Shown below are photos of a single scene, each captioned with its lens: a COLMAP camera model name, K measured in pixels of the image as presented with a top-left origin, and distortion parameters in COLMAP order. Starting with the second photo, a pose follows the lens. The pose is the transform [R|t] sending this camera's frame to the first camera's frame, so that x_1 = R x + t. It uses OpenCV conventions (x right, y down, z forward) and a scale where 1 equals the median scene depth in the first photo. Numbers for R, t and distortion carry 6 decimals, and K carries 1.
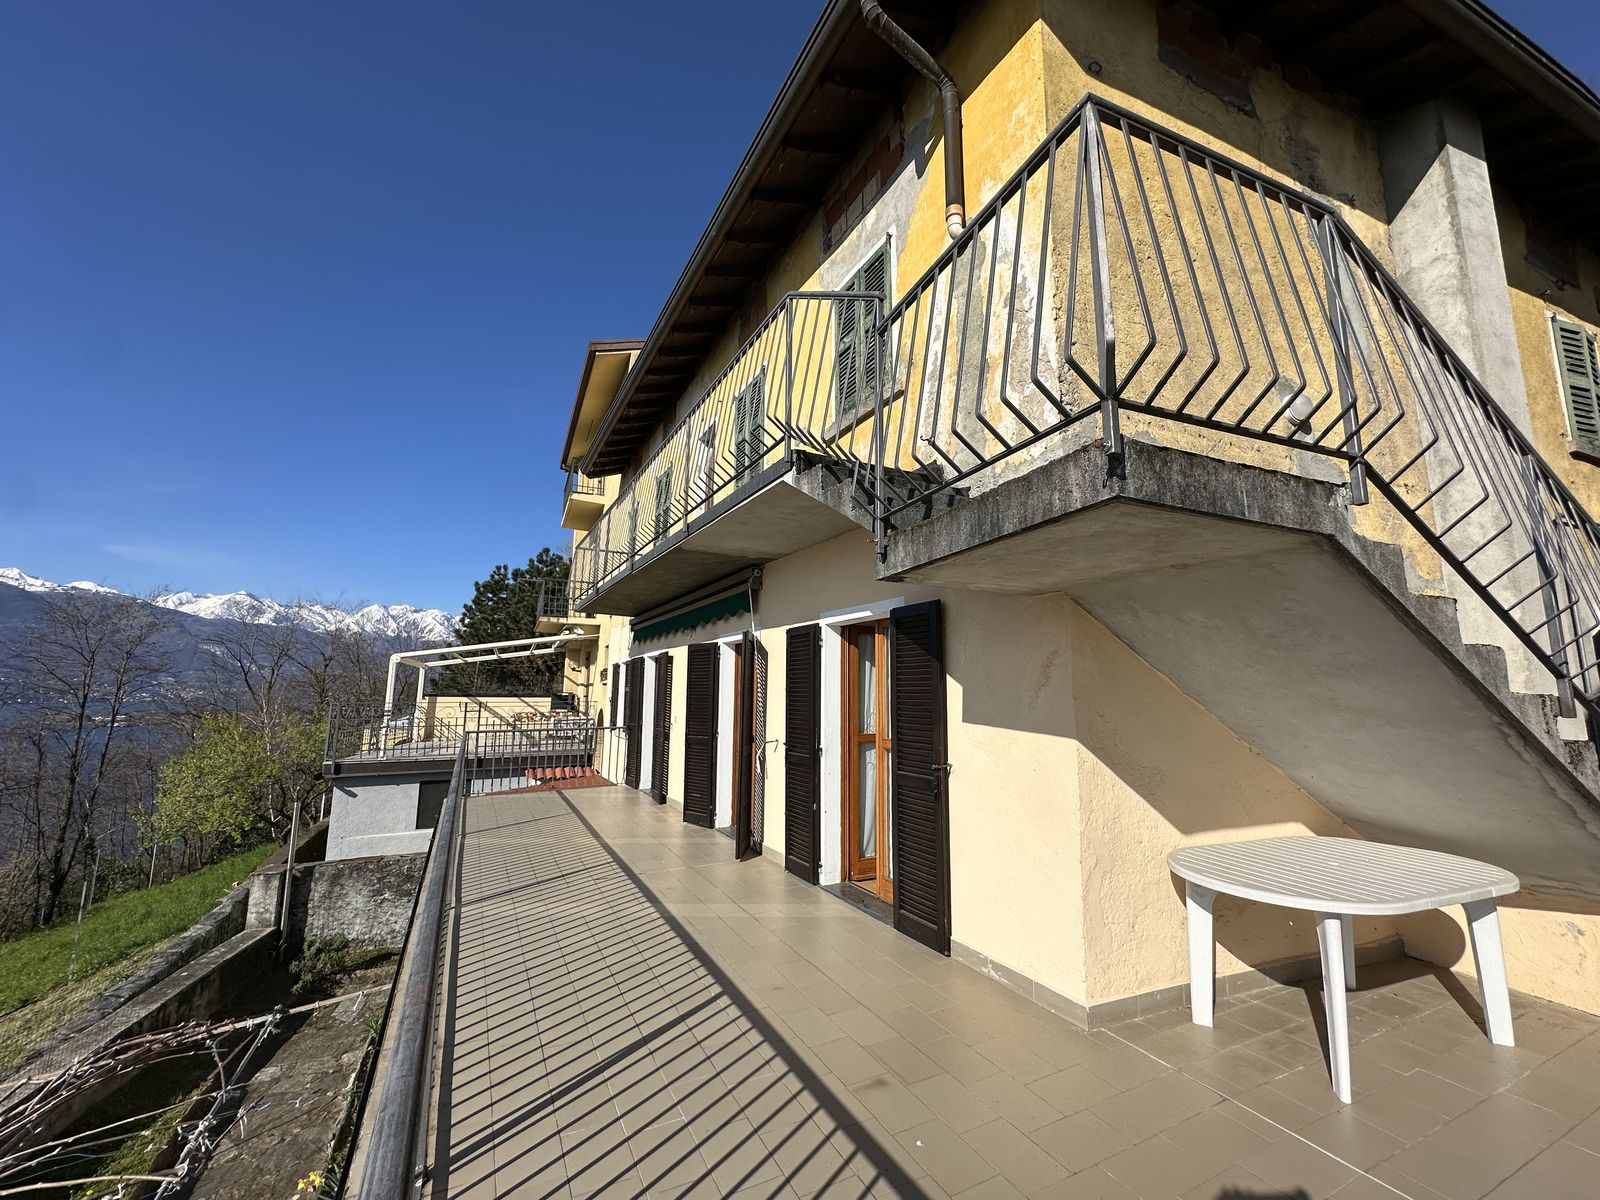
lens RADIAL K [[641.5, 0, 800.8], [0, 641.5, 602.5], [0, 0, 1]] dist [0.000926, -0.000244]
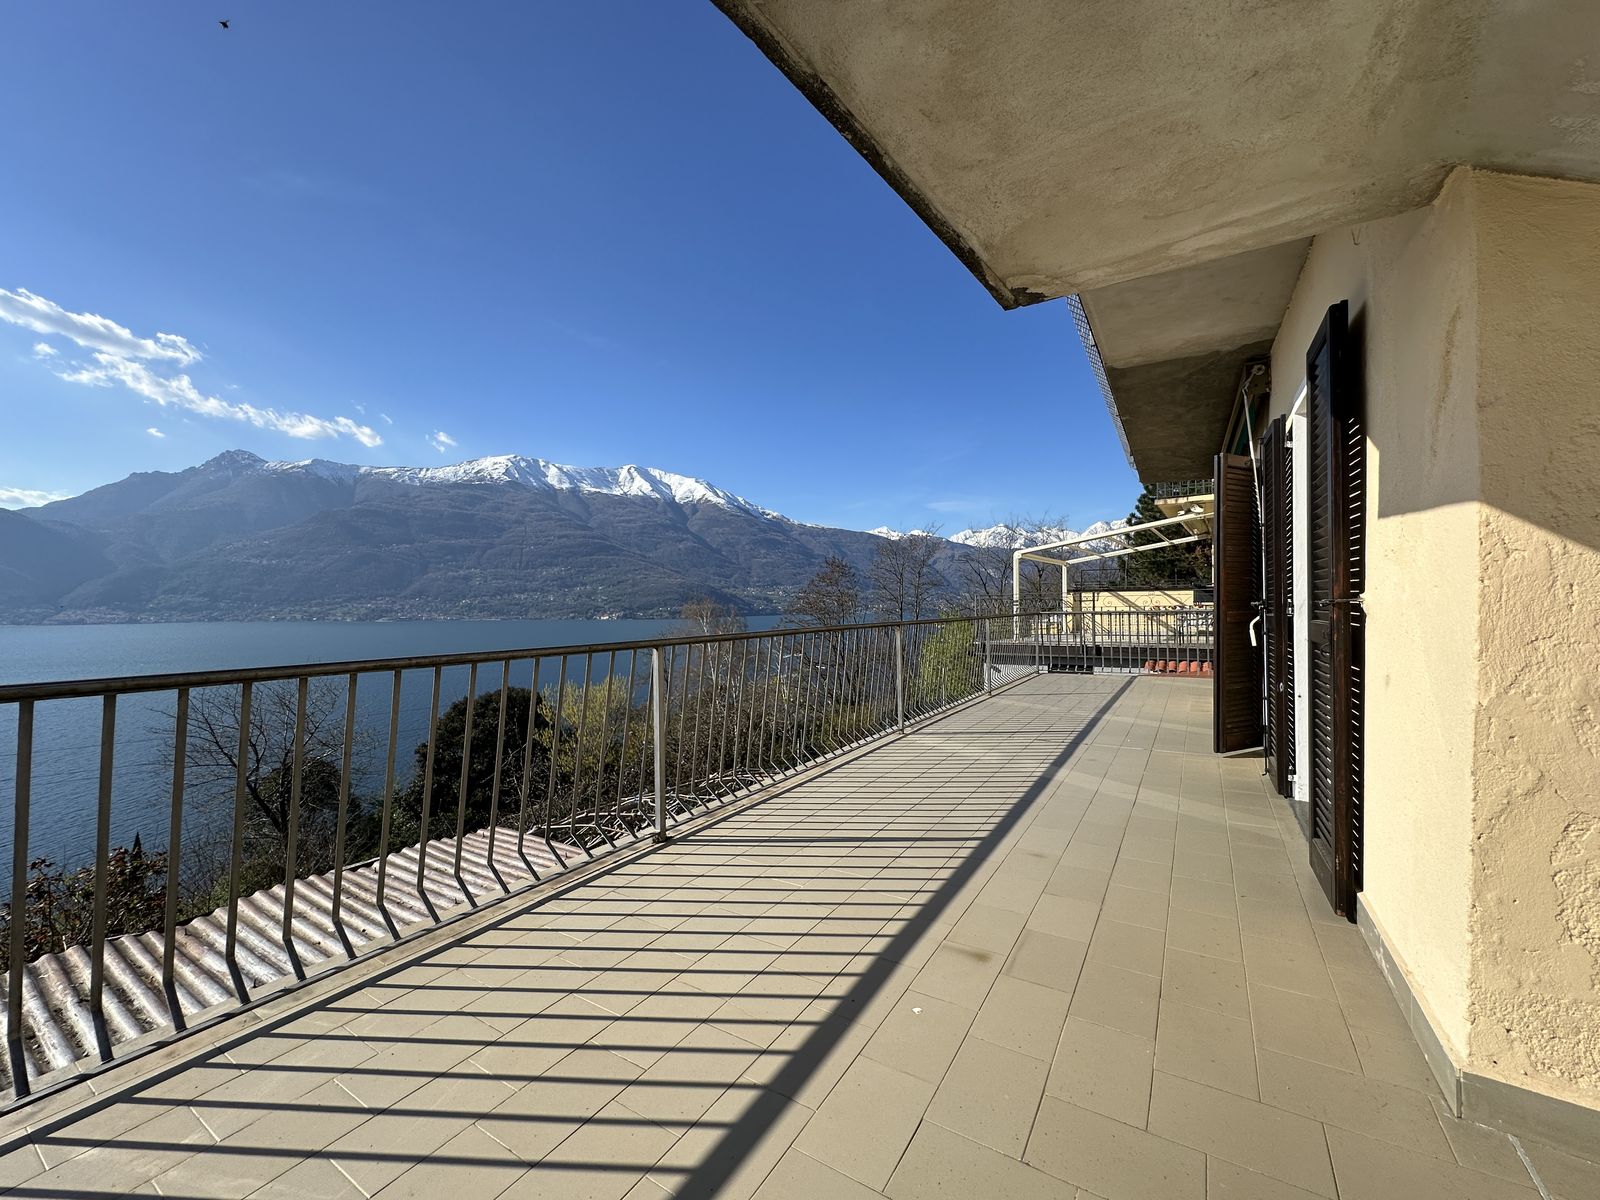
lens RADIAL K [[641.5, 0, 800.8], [0, 641.5, 602.5], [0, 0, 1]] dist [0.000926, -0.000244]
pose [[0.512316, -0.013461, -0.858691, 0.133646], [0.132938, 0.989068, 0.063810, 0.045613], [0.848445, -0.146844, 0.508505, 0.091053]]
